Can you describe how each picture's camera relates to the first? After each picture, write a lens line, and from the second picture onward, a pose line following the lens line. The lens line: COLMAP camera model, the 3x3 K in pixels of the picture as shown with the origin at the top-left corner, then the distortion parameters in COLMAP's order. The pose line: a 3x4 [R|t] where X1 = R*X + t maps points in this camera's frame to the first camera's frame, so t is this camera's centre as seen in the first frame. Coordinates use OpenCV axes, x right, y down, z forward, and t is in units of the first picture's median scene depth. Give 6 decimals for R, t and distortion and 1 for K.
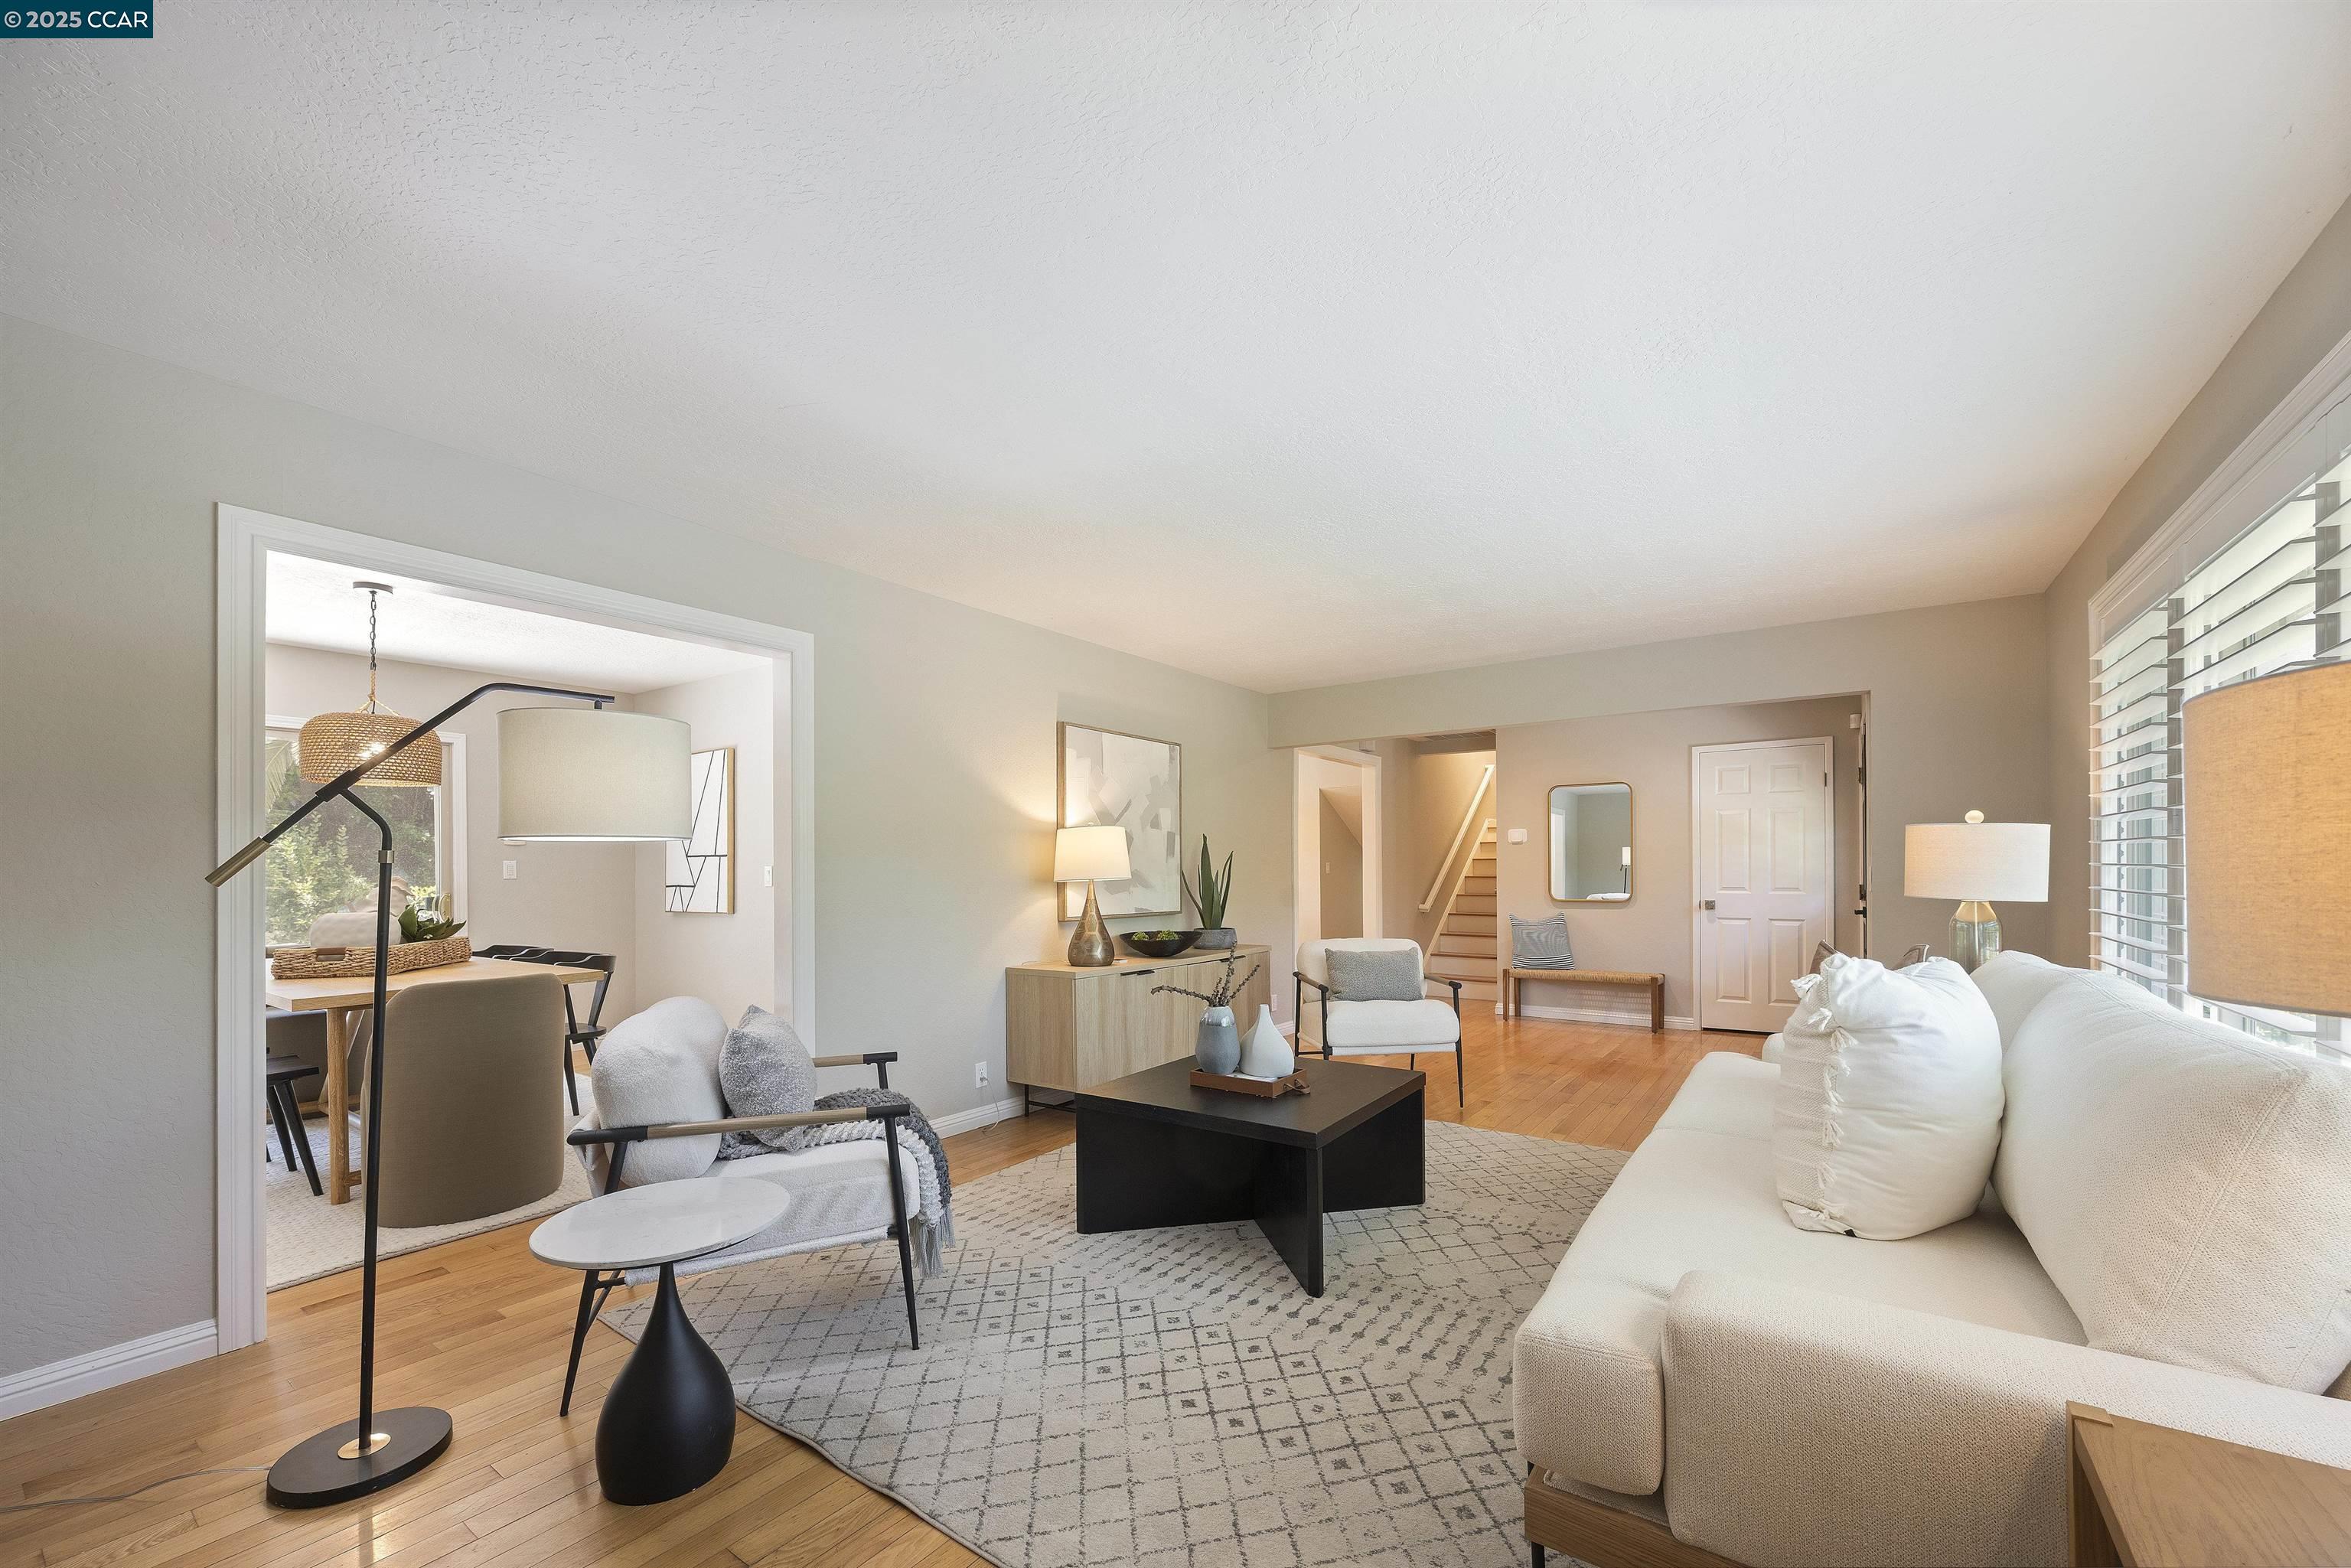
lens RADIAL K [[927.2, 0, 1187.4], [0, 927.2, 873.3], [0, 0, 1]] dist [-0.002781, -0.000318]
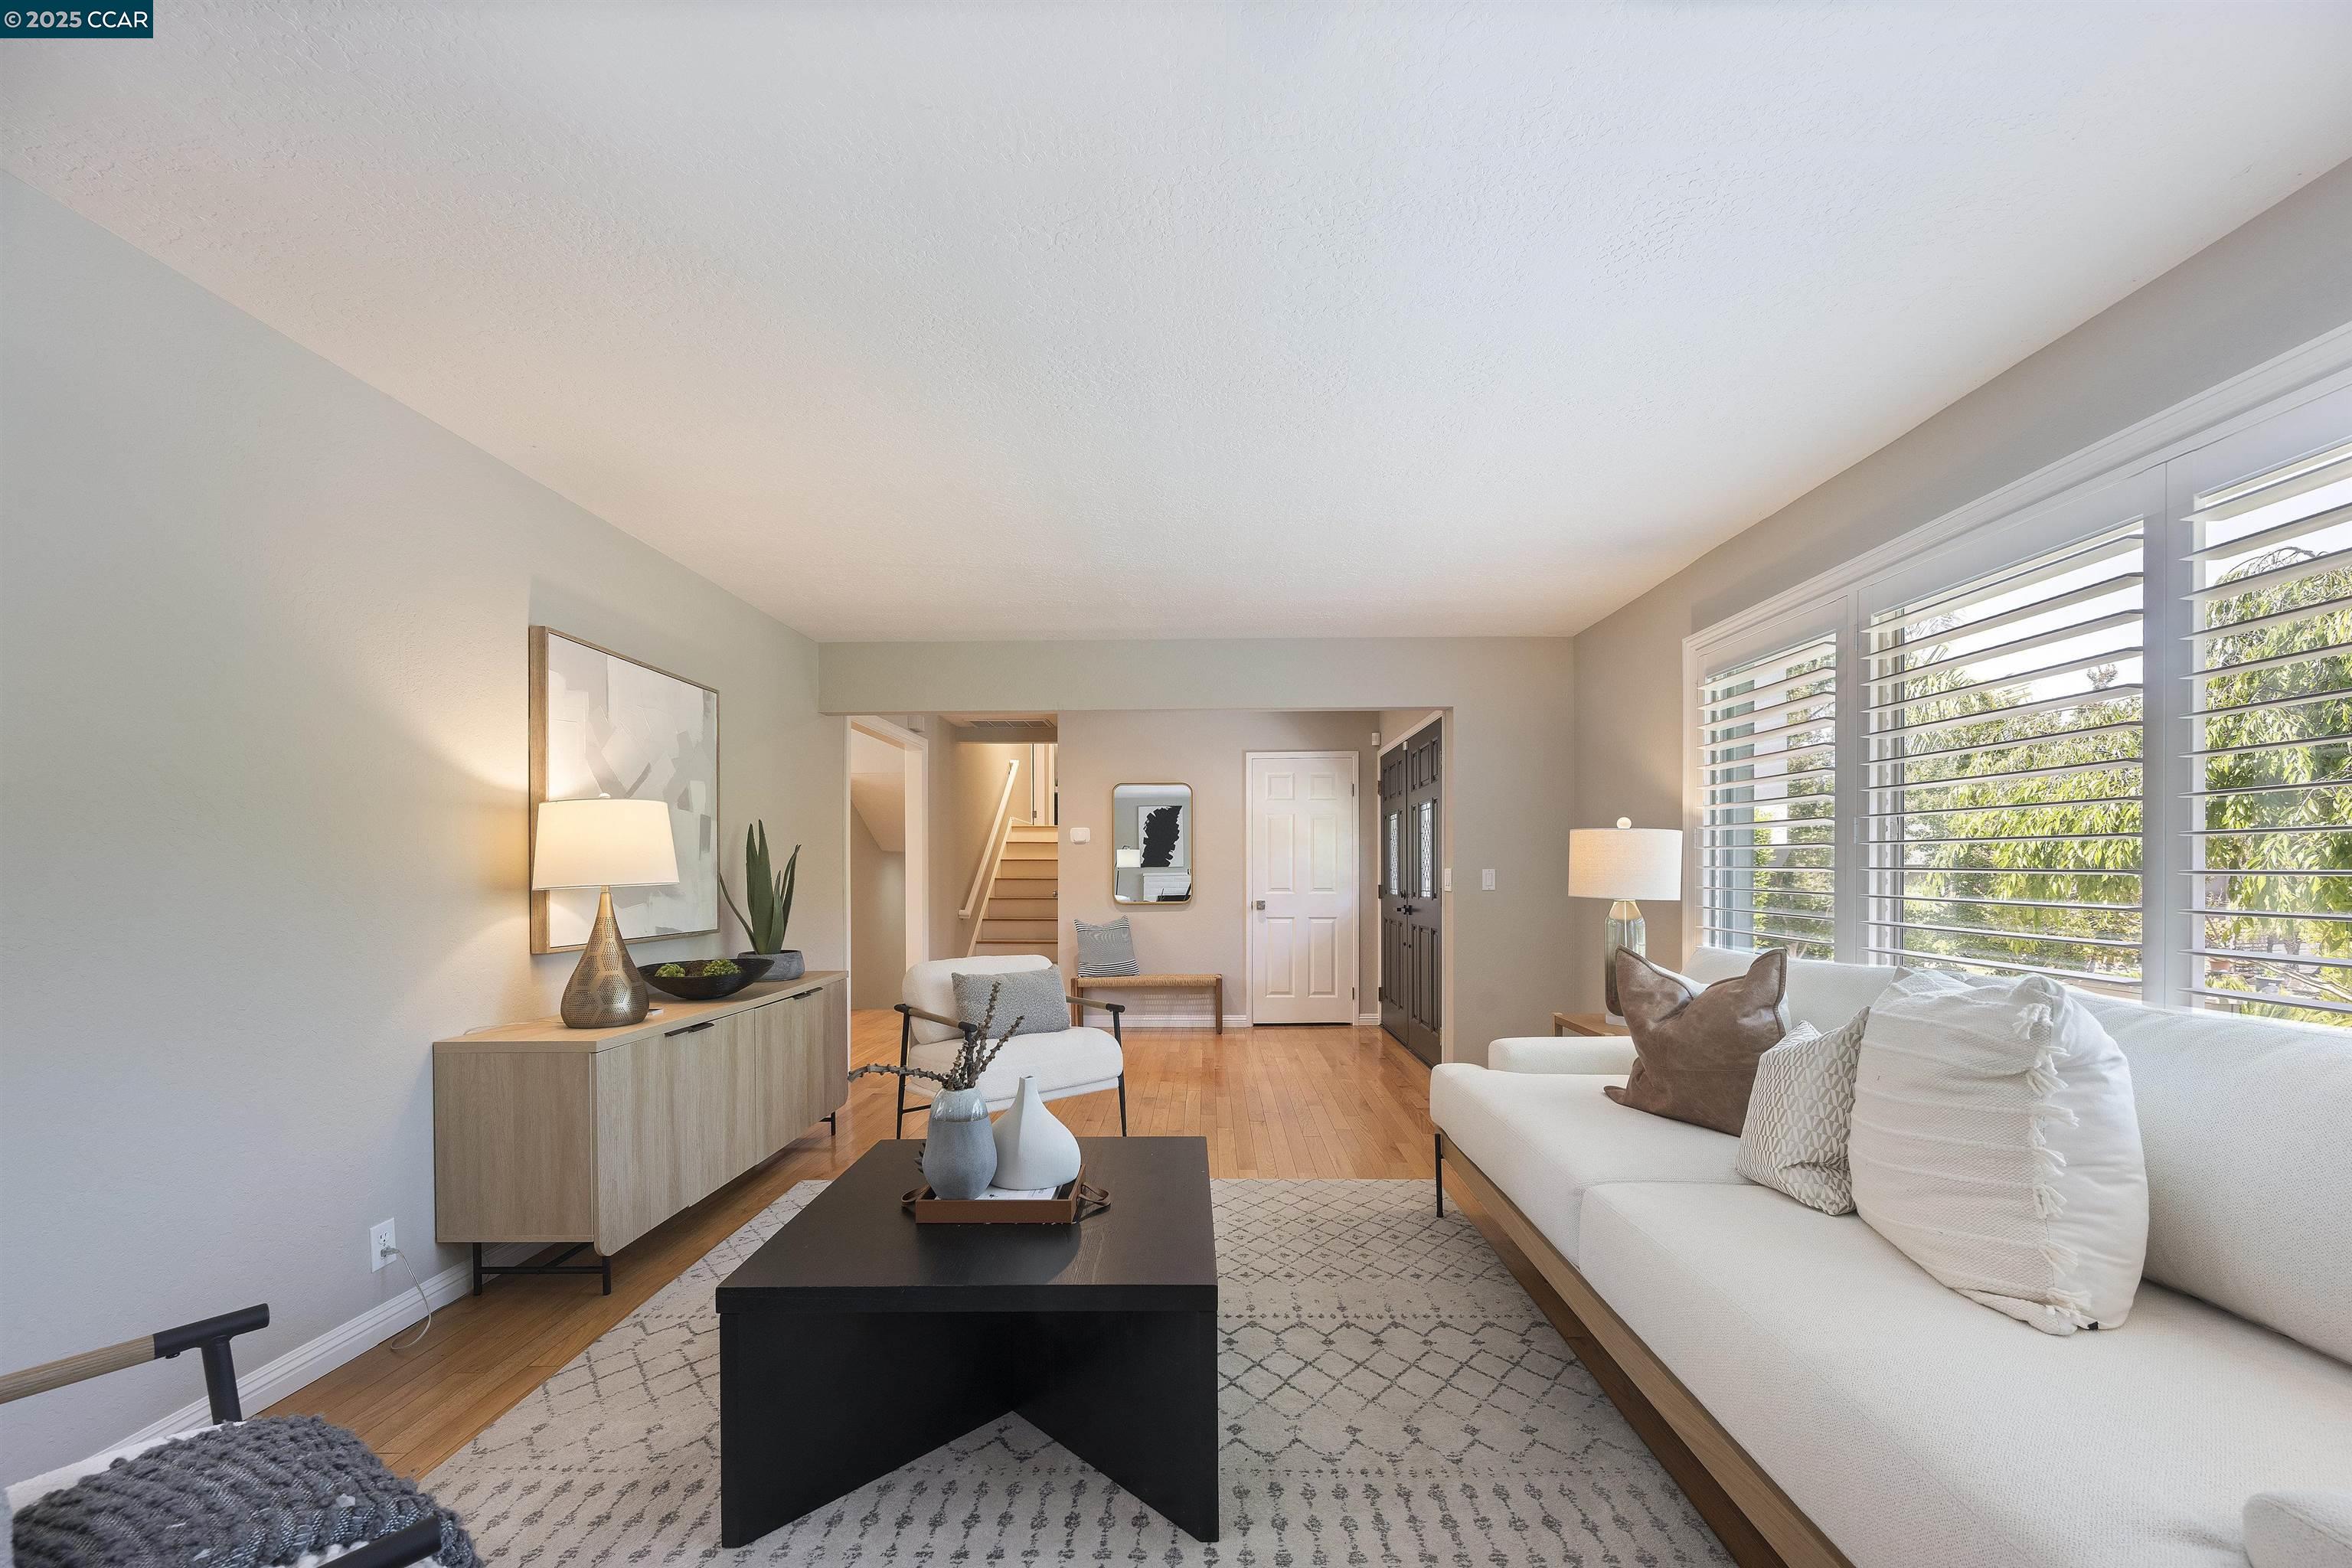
lens RADIAL K [[927.6, 0, 1187.9], [0, 927.6, 873.3], [0, 0, 1]] dist [-0.002781, -0.000318]
pose [[0.826980, 0.000244, 0.562231, -0.129553], [0.000566, 0.999999, -0.001267, -0.000477], [-0.562231, 0.001366, 0.826979, 0.267756]]
